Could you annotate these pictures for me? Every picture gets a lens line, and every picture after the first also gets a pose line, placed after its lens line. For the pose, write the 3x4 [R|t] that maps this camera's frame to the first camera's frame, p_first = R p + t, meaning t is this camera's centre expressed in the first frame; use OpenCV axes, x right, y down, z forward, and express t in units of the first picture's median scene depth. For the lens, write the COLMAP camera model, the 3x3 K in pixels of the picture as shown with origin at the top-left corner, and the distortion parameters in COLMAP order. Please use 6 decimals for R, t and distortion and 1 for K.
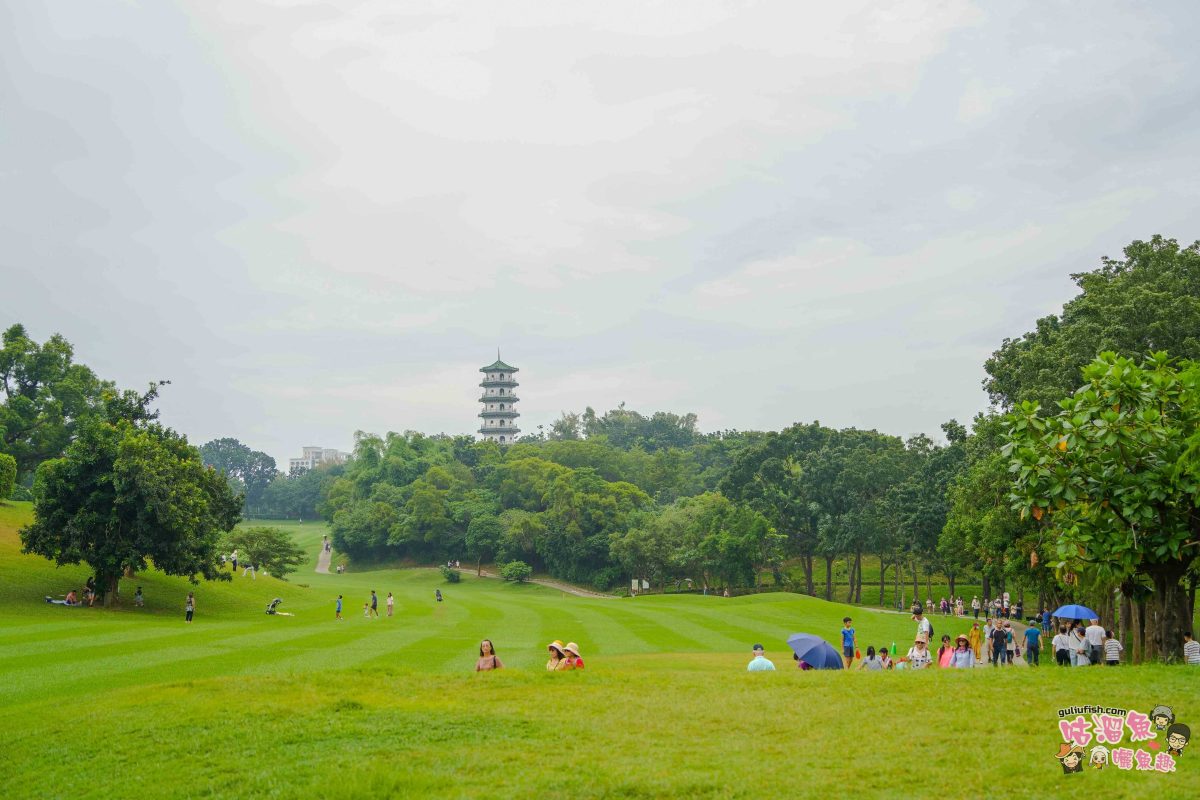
lens RADIAL K [[1550.8, 0, 600.0], [0, 1550.8, 400.0], [0, 0, 1]] dist [-0.002453, -0.005920]
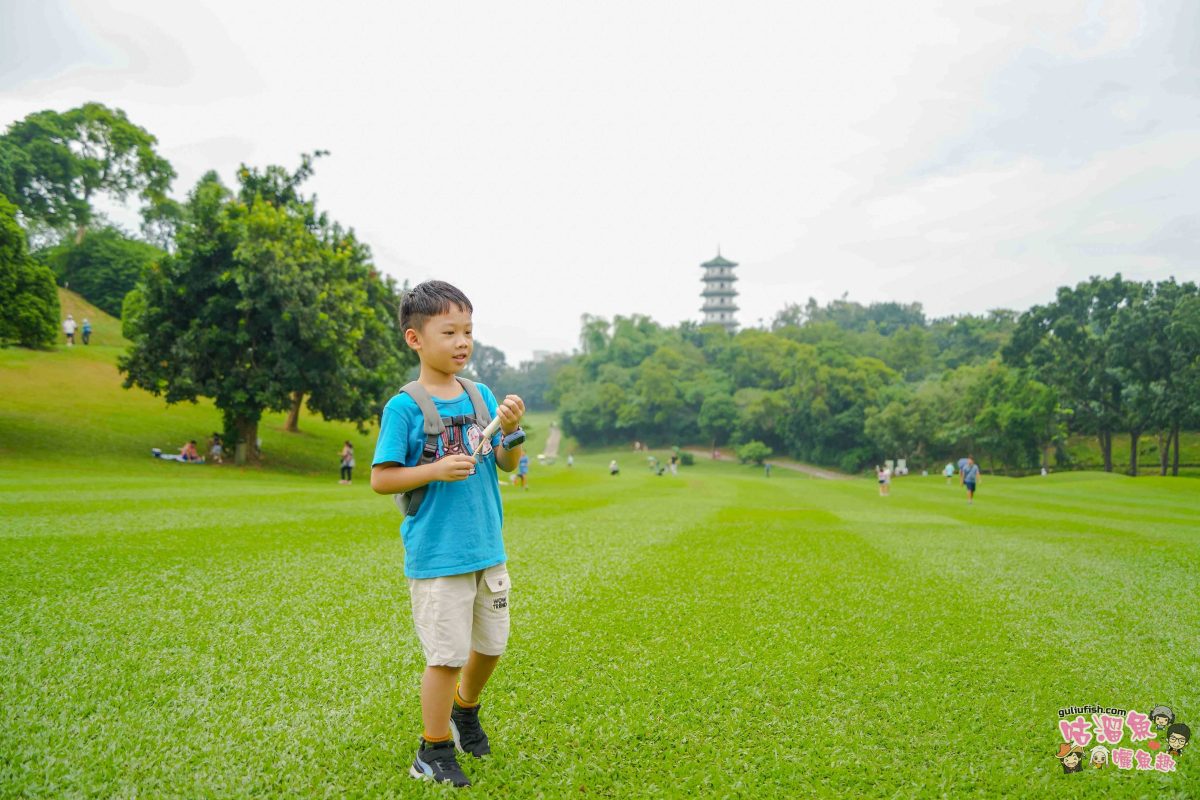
lens RADIAL K [[1464.7, 0, 600.0], [0, 1464.7, 400.0], [0, 0, 1]] dist [-0.007023, -0.011806]
pose [[0.989773, -0.001215, -0.142643, -0.020783], [0.010655, 0.997800, 0.065432, 0.020559], [0.142250, -0.066283, 0.987609, 0.122304]]
